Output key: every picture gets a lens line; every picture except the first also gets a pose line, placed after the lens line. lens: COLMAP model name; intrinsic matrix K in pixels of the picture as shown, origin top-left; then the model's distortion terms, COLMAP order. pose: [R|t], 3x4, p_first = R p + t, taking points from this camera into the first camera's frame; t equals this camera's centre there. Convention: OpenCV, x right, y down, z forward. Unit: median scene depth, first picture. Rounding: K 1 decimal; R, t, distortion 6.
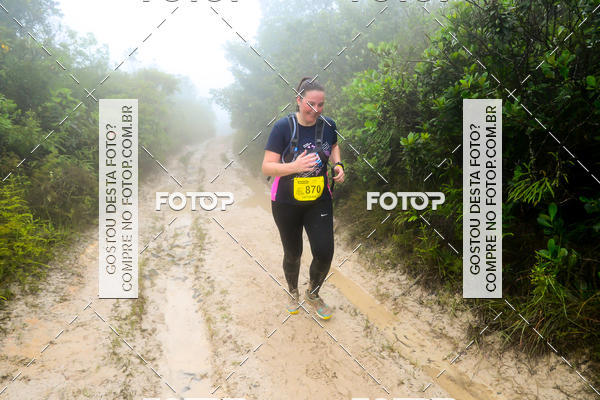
lens RADIAL K [[460.2, 0, 310.7], [0, 460.2, 210.4], [0, 0, 1]] dist [-0.117708, 0.101545]
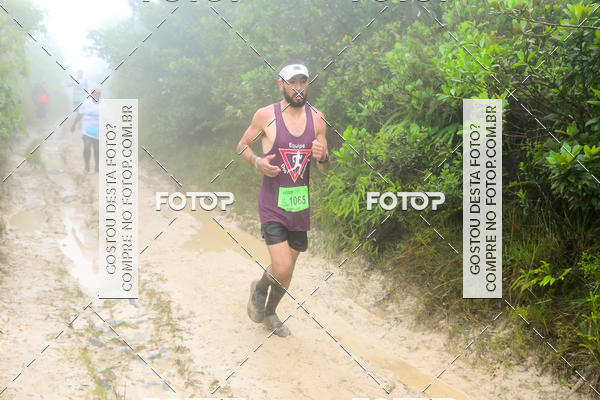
lens RADIAL K [[816.8, 0, 306.3], [0, 816.8, 202.6], [0, 0, 1]] dist [0.077978, 0.000000]
pose [[0.992043, 0.017790, 0.124637, -0.229071], [-0.011427, 0.998603, -0.051587, -0.025300], [-0.125381, 0.049753, 0.990860, -0.048434]]
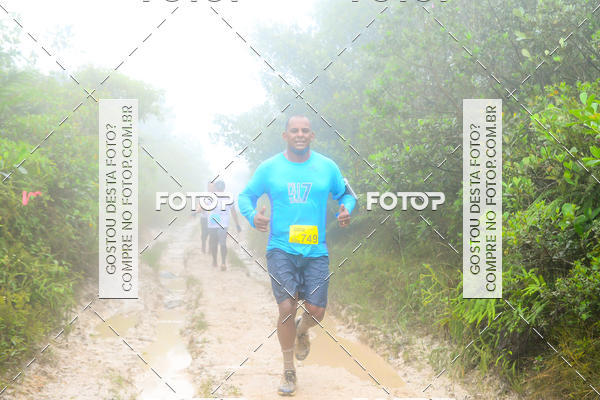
lens RADIAL K [[963.1, 0, 313.8], [0, 963.1, 209.0], [0, 0, 1]] dist [0.136953, 0.000000]
pose [[0.996664, 0.033039, -0.074624, -0.104877], [-0.045365, 0.984389, -0.170057, 0.006982], [0.067840, 0.172875, 0.982605, 0.034401]]
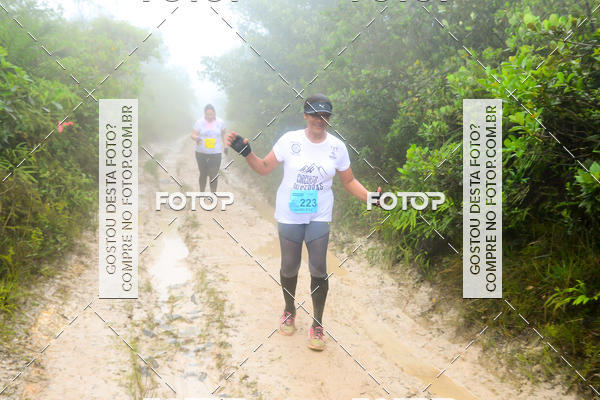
lens RADIAL K [[751.0, 0, 310.0], [0, 751.0, 201.8], [0, 0, 1]] dist [0.059350, 0.000000]
pose [[0.998114, 0.058052, -0.019959, -0.123095], [-0.059314, 0.995792, -0.069864, -0.020152], [0.015819, 0.070916, 0.997357, -0.022546]]
